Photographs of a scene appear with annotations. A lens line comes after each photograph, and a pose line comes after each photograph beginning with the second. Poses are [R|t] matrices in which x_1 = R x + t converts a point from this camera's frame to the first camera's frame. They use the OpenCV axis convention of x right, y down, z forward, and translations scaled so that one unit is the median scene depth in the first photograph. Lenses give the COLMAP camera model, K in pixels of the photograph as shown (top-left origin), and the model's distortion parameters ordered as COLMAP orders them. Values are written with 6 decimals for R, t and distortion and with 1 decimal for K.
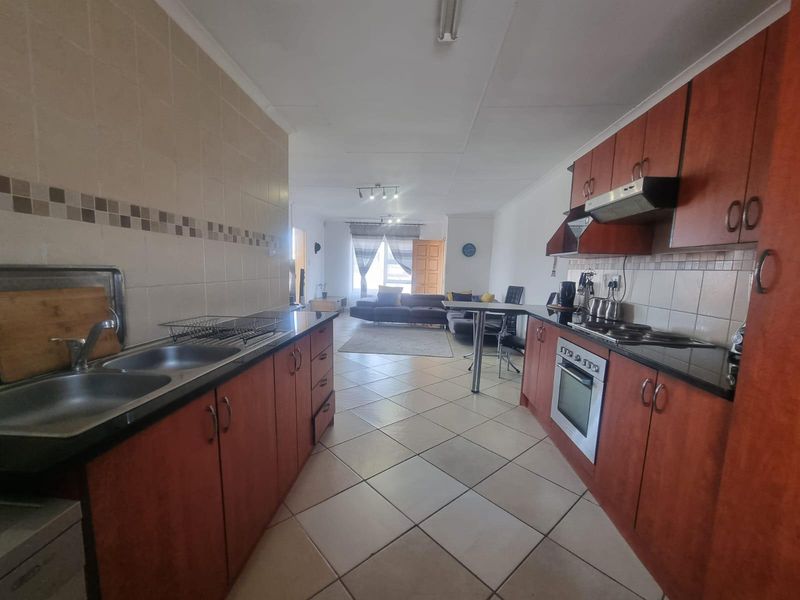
lens RADIAL K [[327.9, 0, 398.4], [0, 327.9, 304.5], [0, 0, 1]] dist [-0.008532, 0.001304]
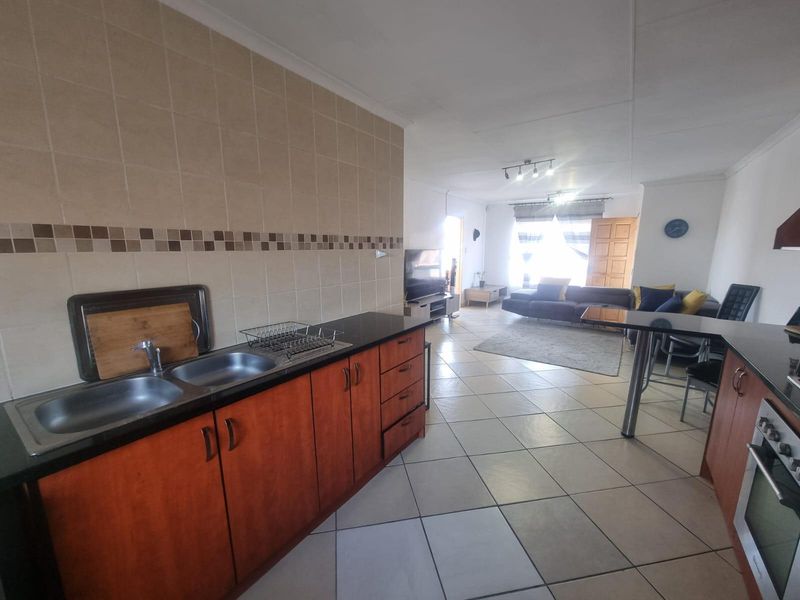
lens RADIAL K [[327.9, 0, 398.3], [0, 327.9, 306.2], [0, 0, 1]] dist [-0.008532, 0.001304]
pose [[0.857781, 0.061712, -0.510297, 0.147033], [-0.031447, 0.997208, 0.067735, -0.053382], [0.513052, -0.042054, 0.857327, 0.124341]]
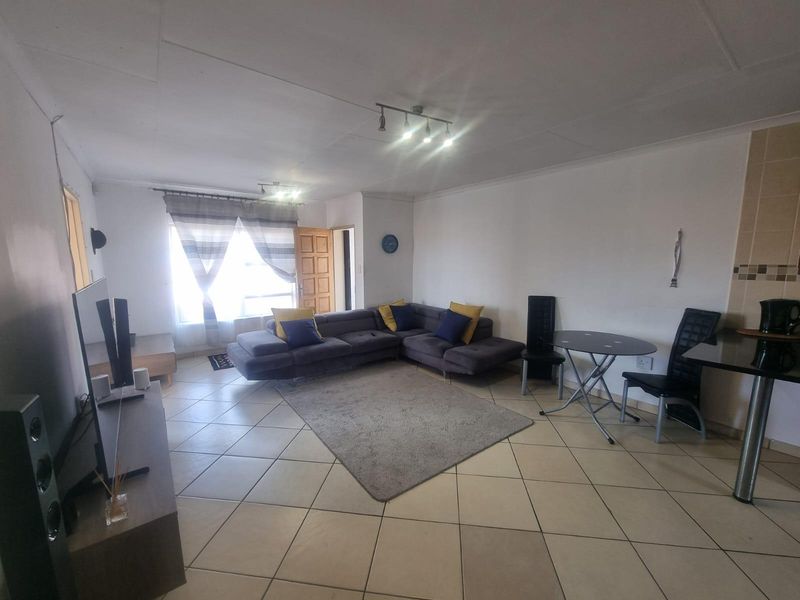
lens RADIAL K [[327.9, 0, 398.9], [0, 327.9, 306.8], [0, 0, 1]] dist [-0.008532, 0.001304]
pose [[0.756721, -0.129401, 0.640803, -0.567546], [0.100469, 0.991589, 0.081593, -0.189293], [-0.645971, 0.002638, 0.763357, 0.953121]]
